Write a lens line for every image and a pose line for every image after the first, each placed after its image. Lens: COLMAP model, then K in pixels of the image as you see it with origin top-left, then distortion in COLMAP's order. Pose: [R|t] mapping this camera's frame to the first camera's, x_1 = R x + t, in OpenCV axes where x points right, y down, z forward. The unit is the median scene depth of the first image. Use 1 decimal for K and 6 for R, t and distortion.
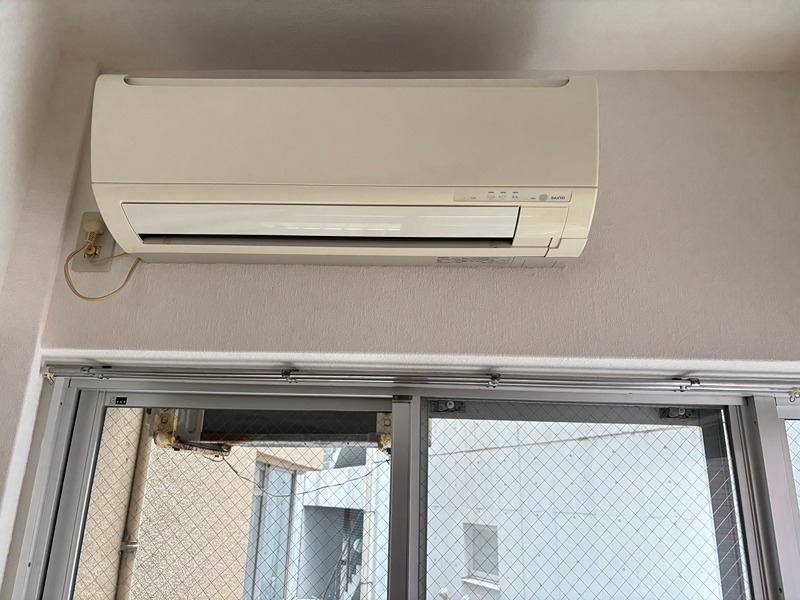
lens RADIAL K [[617.1, 0, 400.0], [0, 617.1, 300.0], [0, 0, 1]] dist [0.004881, 0.001059]
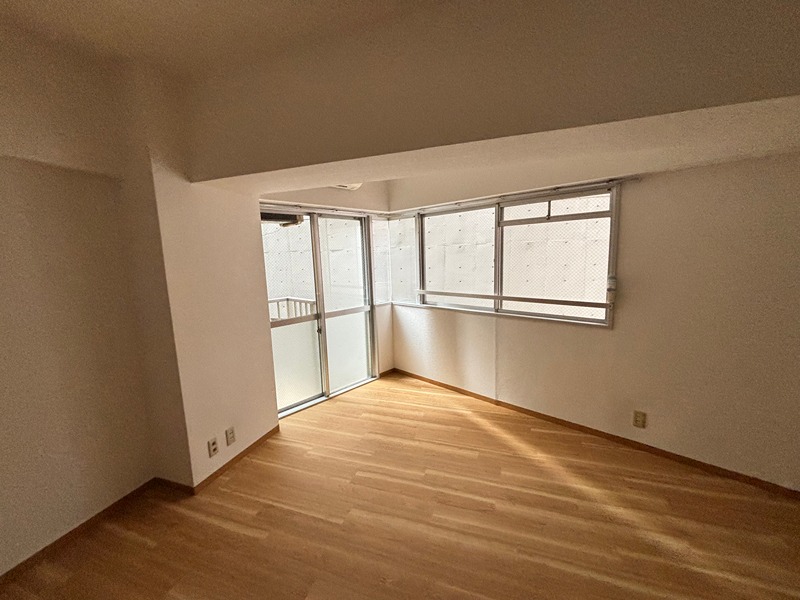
lens RADIAL K [[322.0, 0, 398.9], [0, 322.0, 299.2], [0, 0, 1]] dist [-0.001685, 0.000880]
pose [[0.671544, -0.149020, 0.725825, -1.341914], [-0.178085, 0.918394, 0.353324, -0.209182], [-0.719246, -0.366531, 0.590204, -1.091311]]
